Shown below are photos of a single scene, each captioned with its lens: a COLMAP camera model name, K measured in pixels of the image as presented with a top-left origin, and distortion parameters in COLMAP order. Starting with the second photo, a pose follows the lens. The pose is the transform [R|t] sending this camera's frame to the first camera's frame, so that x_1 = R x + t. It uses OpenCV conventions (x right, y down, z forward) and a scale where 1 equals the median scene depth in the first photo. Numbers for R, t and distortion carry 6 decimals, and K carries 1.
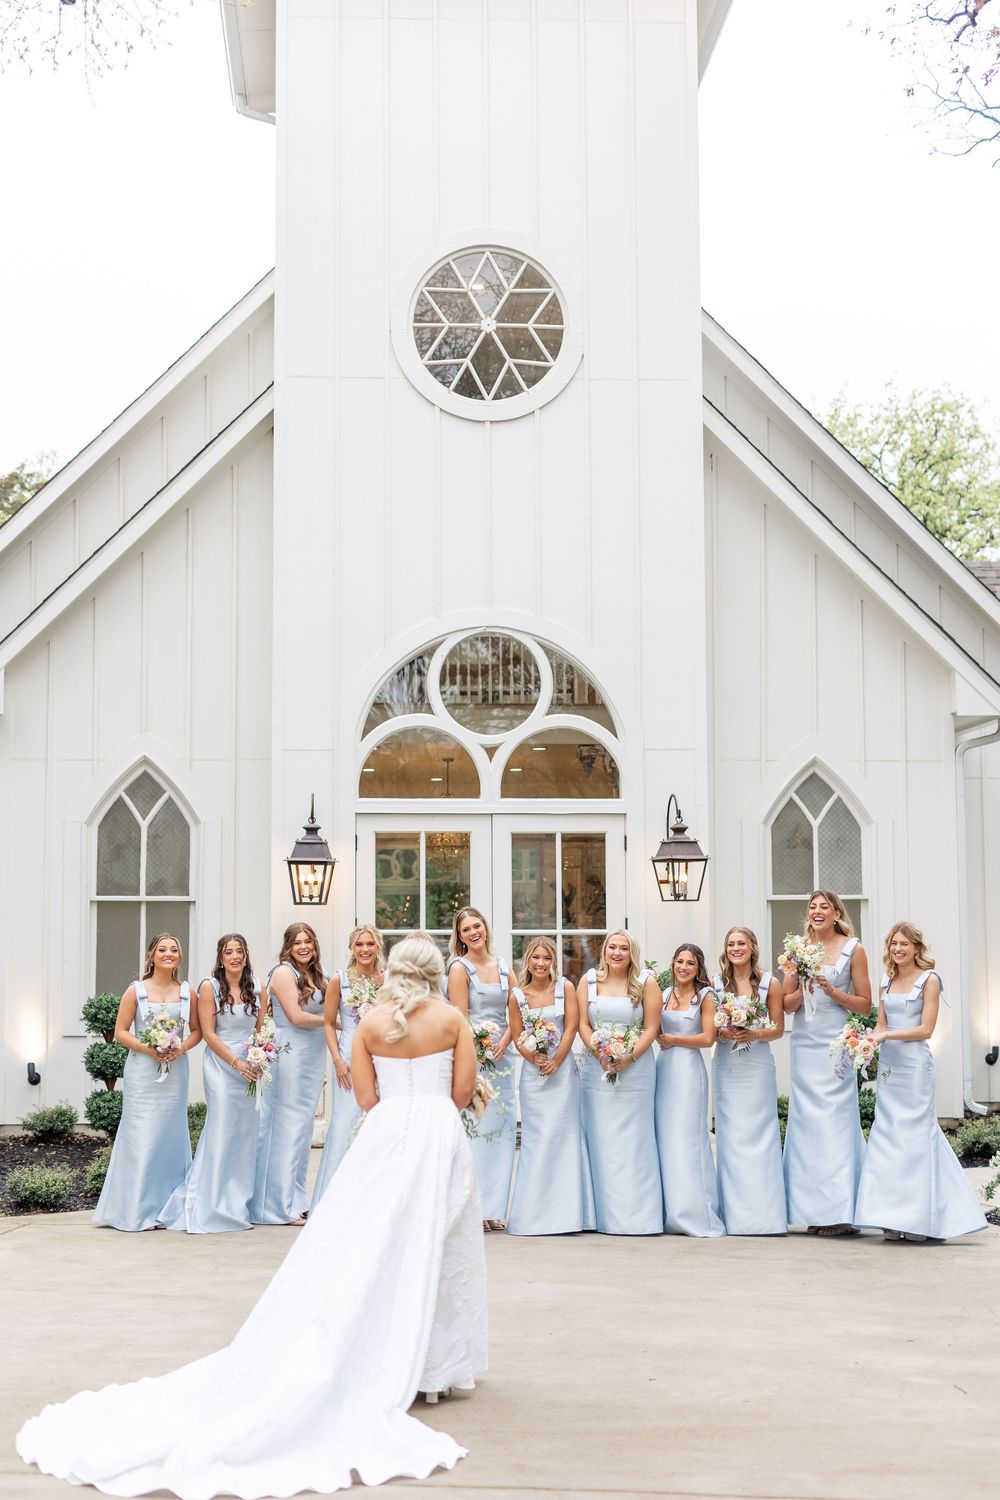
lens RADIAL K [[2505.9, 0, 497.0], [0, 2505.9, 729.4], [0, 0, 1]] dist [0.005165, -0.007908]
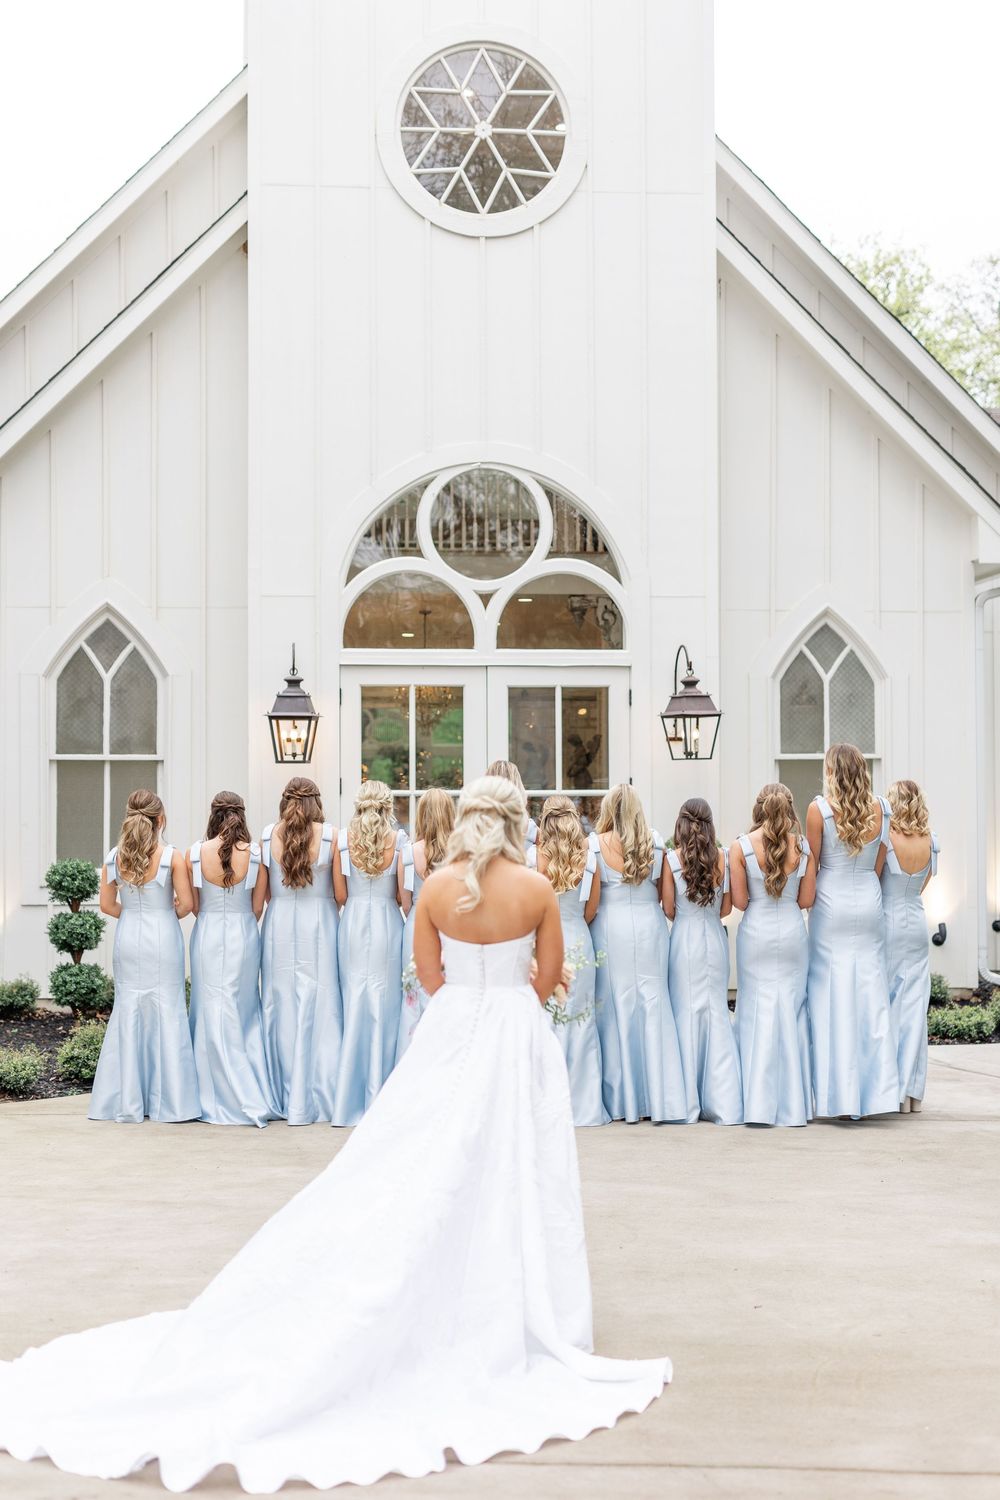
lens RADIAL K [[2462.1, 0, 547.2], [0, 2462.1, 785.4], [0, 0, 1]] dist [0.015028, -0.069969]
pose [[0.998774, -0.000025, 0.049502, -0.024579], [-0.003681, 0.997194, 0.074776, 0.009468], [-0.049365, -0.074867, 0.995971, 0.086750]]
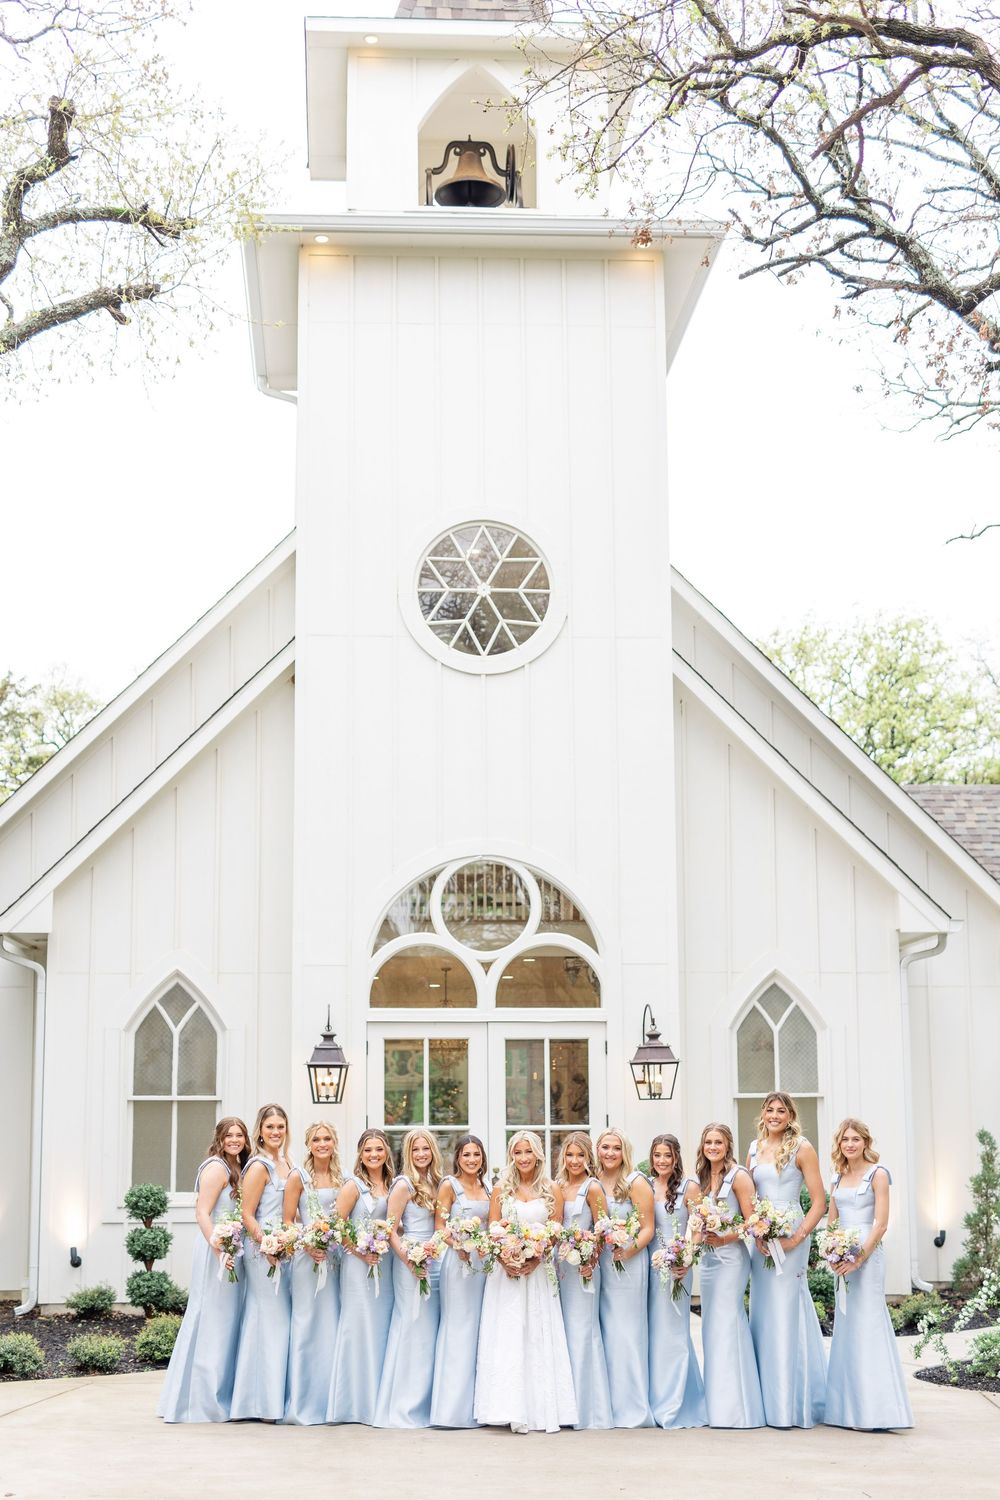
lens RADIAL K [[2505.9, 0, 497.0], [0, 2505.9, 729.4], [0, 0, 1]] dist [0.005165, -0.007908]
pose [[0.999984, -0.001631, 0.005344, -0.003560], [0.002030, 0.997128, -0.075713, -0.011865], [-0.005205, 0.075722, 0.997115, -0.131469]]
